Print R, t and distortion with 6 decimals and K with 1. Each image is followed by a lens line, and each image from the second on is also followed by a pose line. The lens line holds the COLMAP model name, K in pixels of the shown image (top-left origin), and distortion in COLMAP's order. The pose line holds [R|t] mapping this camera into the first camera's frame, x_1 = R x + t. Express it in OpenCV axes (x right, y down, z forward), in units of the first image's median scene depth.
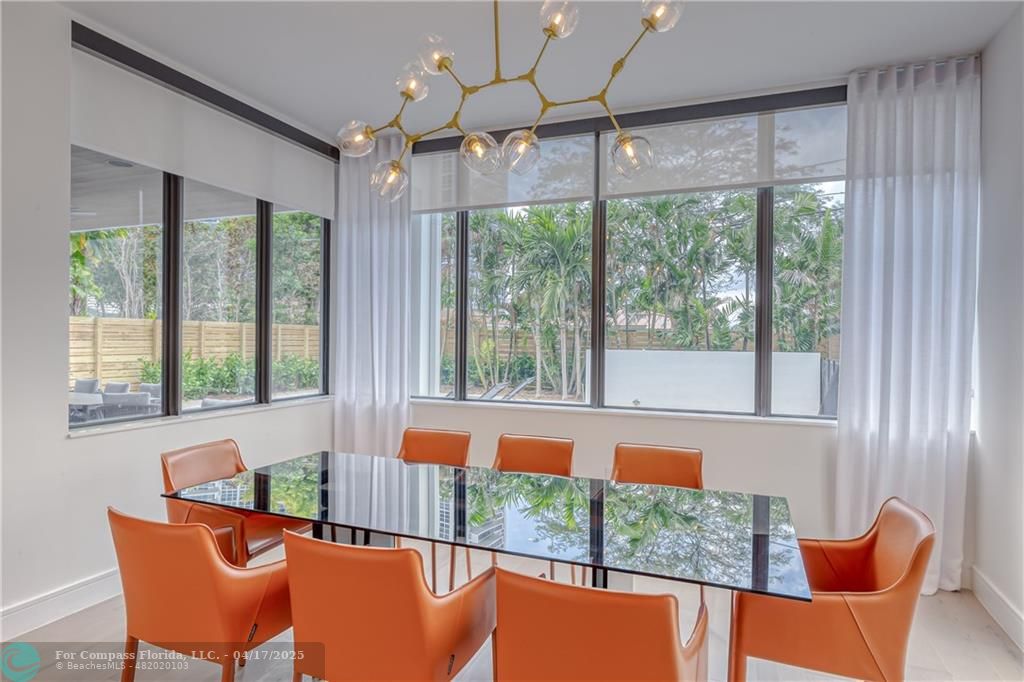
lens RADIAL K [[585.6, 0, 515.1], [0, 585.6, 343.7], [0, 0, 1]] dist [0.005013, 0.002284]
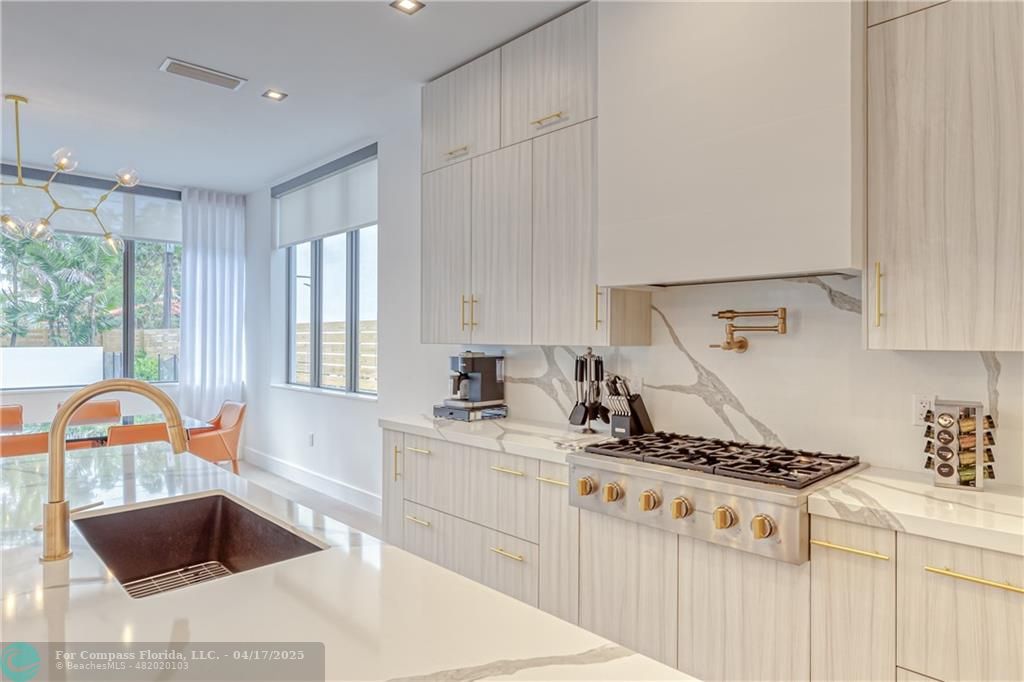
lens RADIAL K [[605.5, 0, 514.1], [0, 605.5, 338.0], [0, 0, 1]] dist [0.002355, 0.001267]
pose [[0.423130, -0.004465, 0.906058, -0.174455], [0.005623, 0.999982, 0.002302, 0.000542], [-0.906051, 0.004120, 0.423147, -0.177437]]
